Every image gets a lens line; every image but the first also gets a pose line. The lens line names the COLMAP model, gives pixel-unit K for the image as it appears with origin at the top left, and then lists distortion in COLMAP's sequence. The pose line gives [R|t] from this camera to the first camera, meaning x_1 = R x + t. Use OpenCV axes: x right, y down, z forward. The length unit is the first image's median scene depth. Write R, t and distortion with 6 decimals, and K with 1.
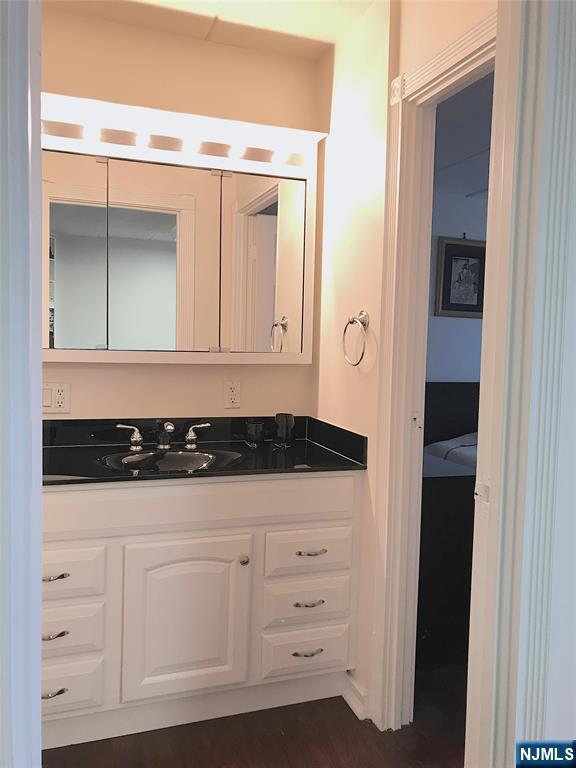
lens RADIAL K [[629.9, 0, 284.1], [0, 629.9, 385.9], [0, 0, 1]] dist [0.044264, -0.045183]
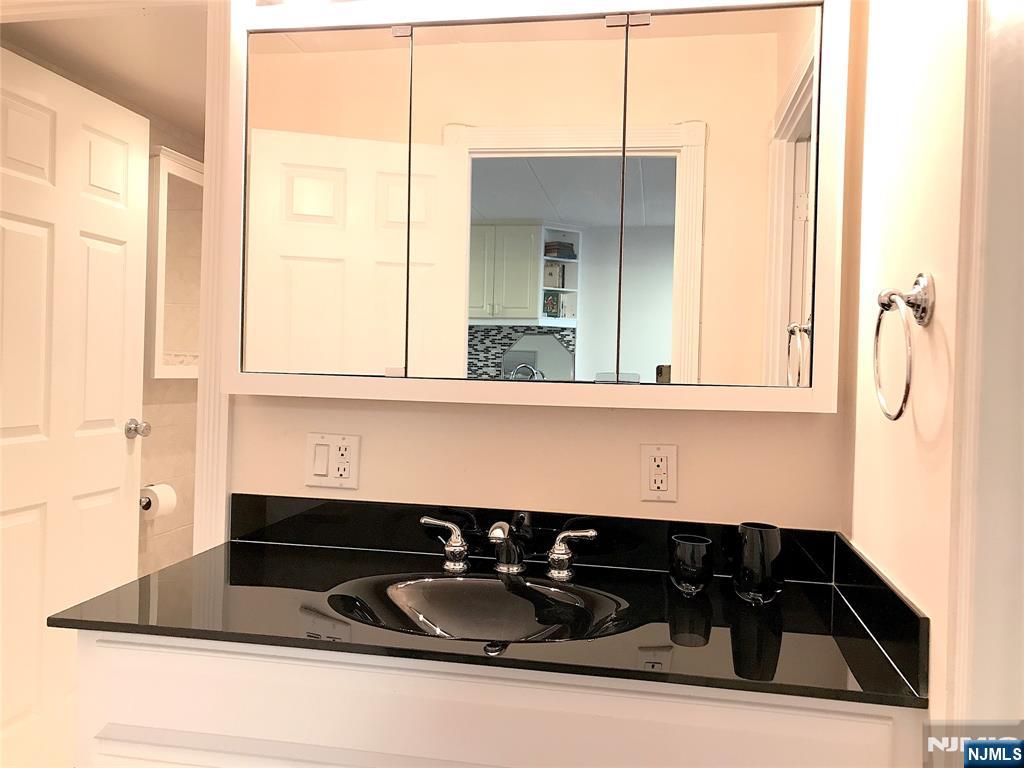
lens RADIAL K [[839.9, 0, 519.8], [0, 839.9, 378.9], [0, 0, 1]] dist [0.044264, -0.045183]
pose [[0.866234, 0.004343, -0.499619, 0.156086], [-0.039861, 0.997376, -0.060441, -0.015054], [0.498046, 0.072272, 0.864134, 0.408541]]
